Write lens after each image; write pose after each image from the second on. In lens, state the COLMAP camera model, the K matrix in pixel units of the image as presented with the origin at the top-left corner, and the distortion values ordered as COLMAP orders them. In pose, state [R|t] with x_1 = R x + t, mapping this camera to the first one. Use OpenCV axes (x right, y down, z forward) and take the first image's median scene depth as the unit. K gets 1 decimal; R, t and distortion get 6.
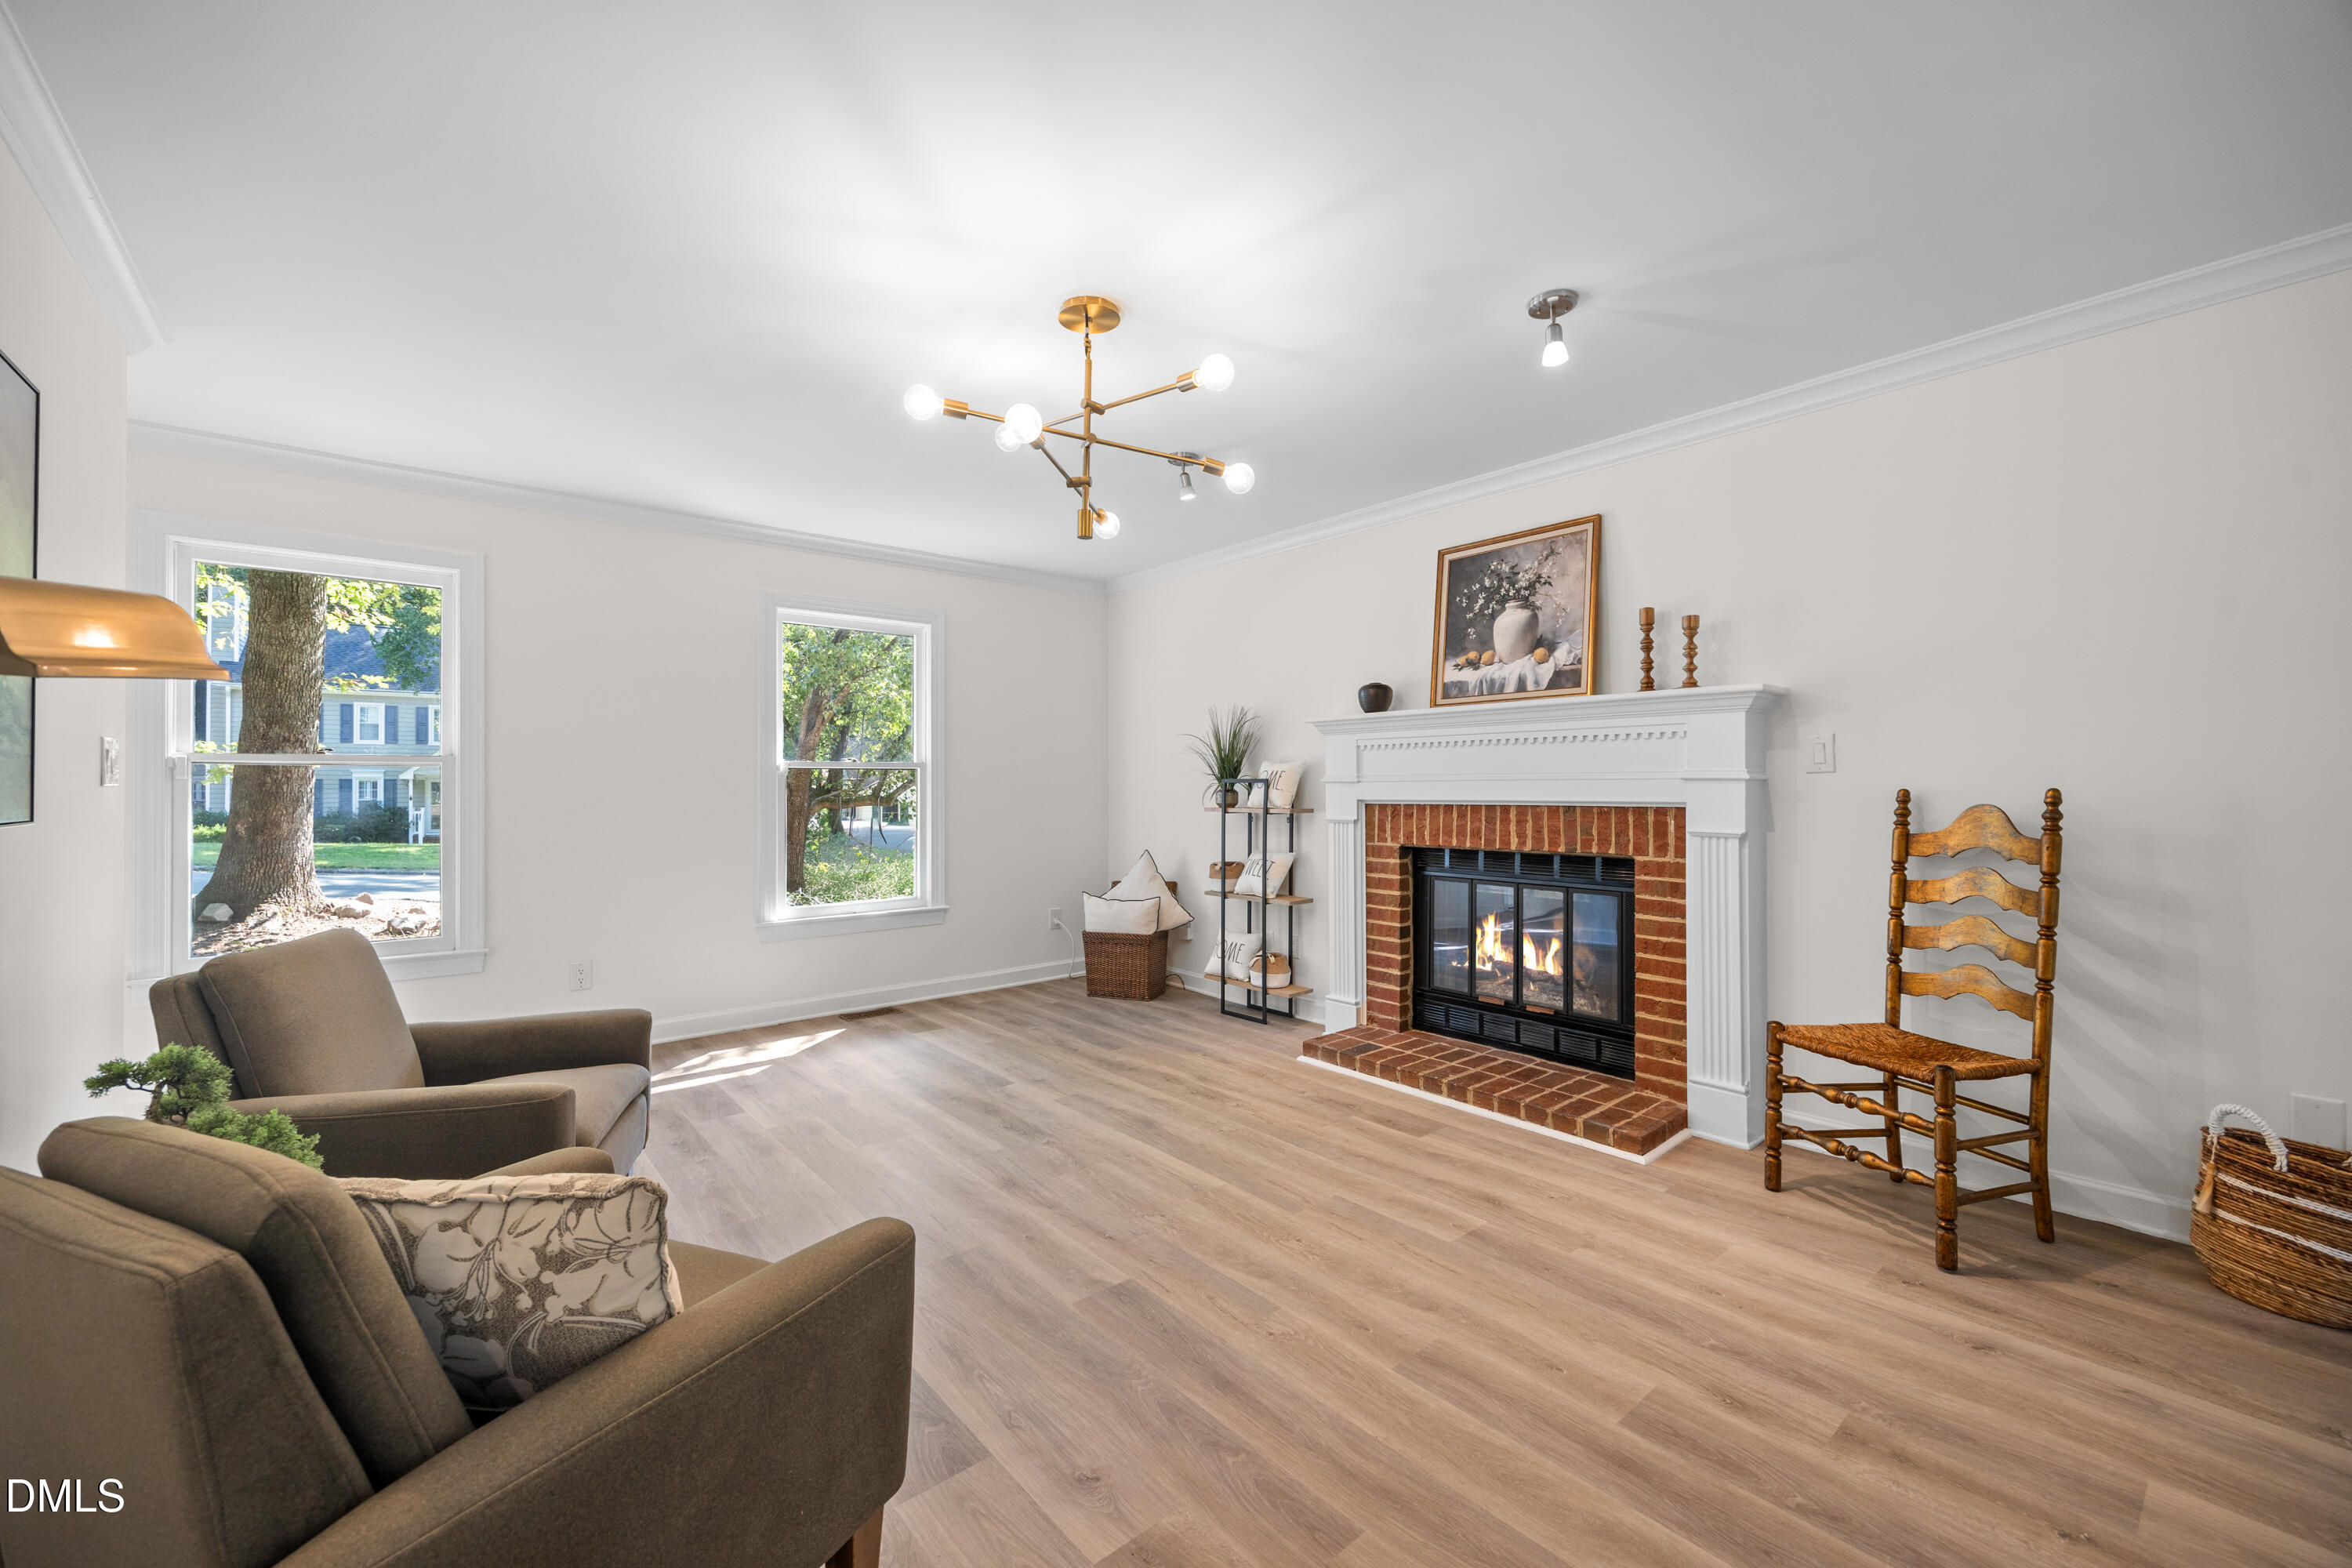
lens RADIAL K [[900.2, 0, 1180.3], [0, 900.2, 783.9], [0, 0, 1]] dist [0.000497, 0.000326]
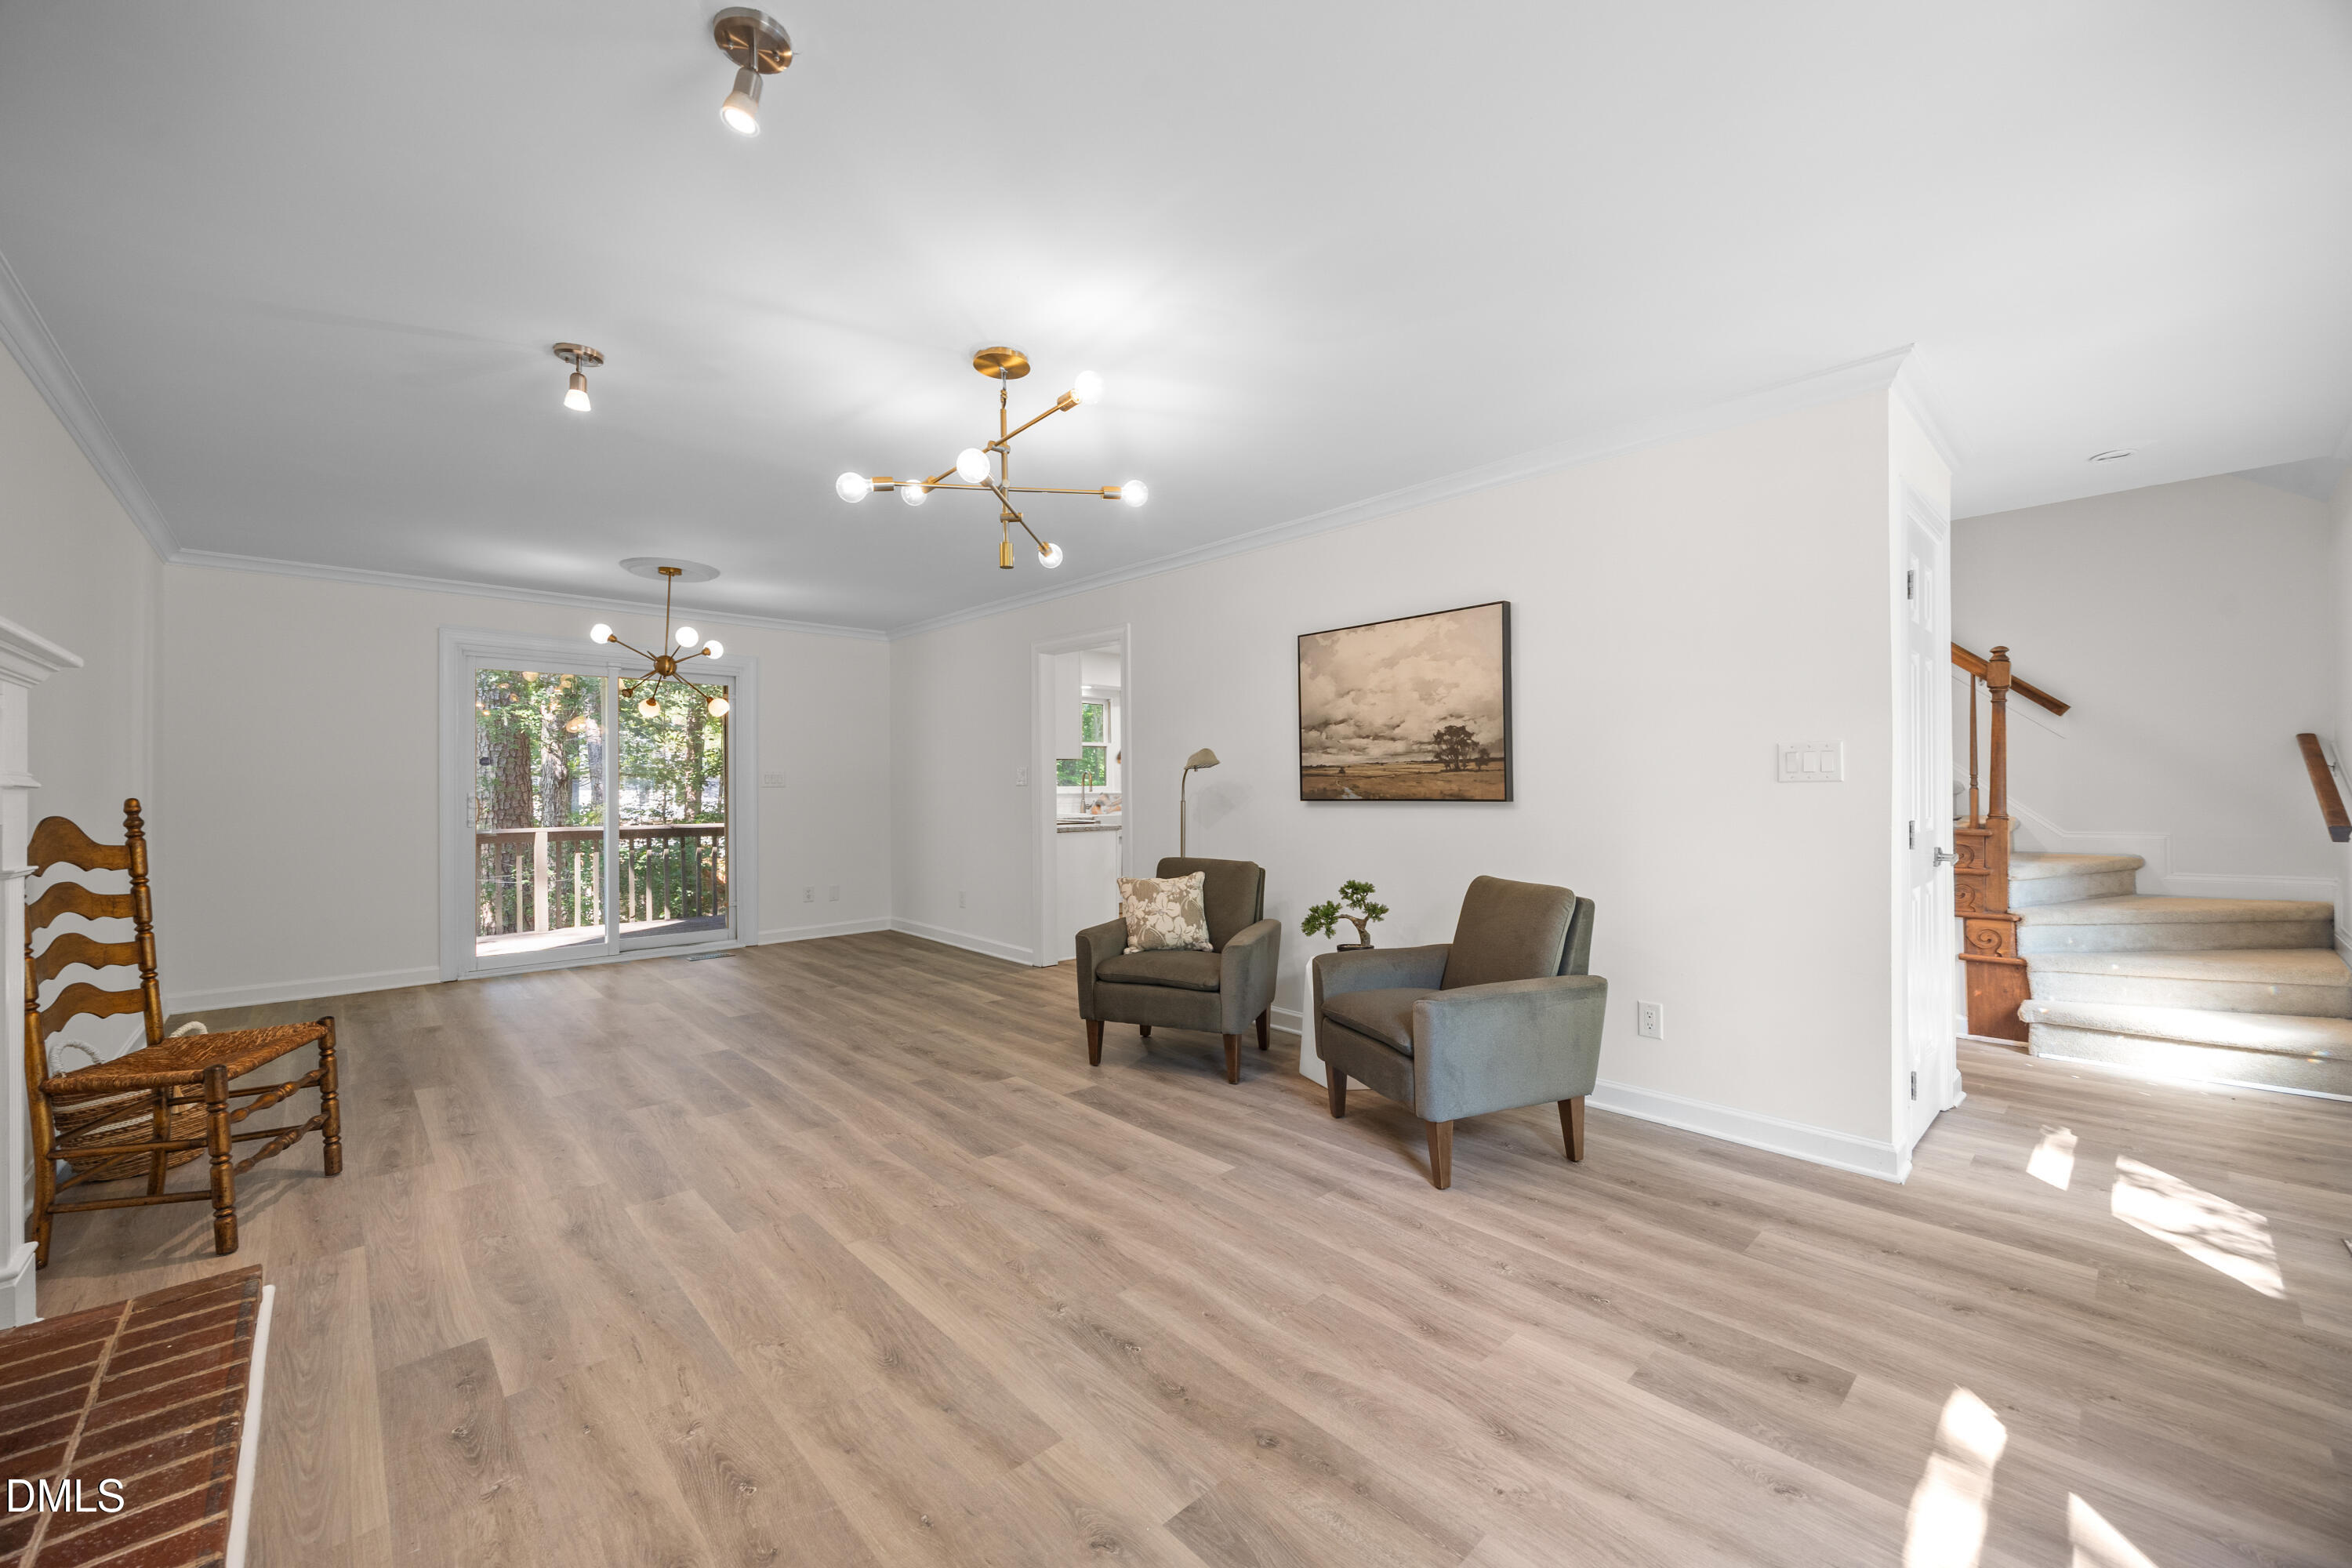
lens RADIAL K [[900.2, 0, 1180.3], [0, 900.2, 783.9], [0, 0, 1]] dist [0.000497, 0.000326]
pose [[-0.998661, 0.008481, -0.051023, -0.192897], [0.008795, 0.999944, -0.005932, 0.003134], [0.050970, -0.006372, -0.998680, 1.573008]]
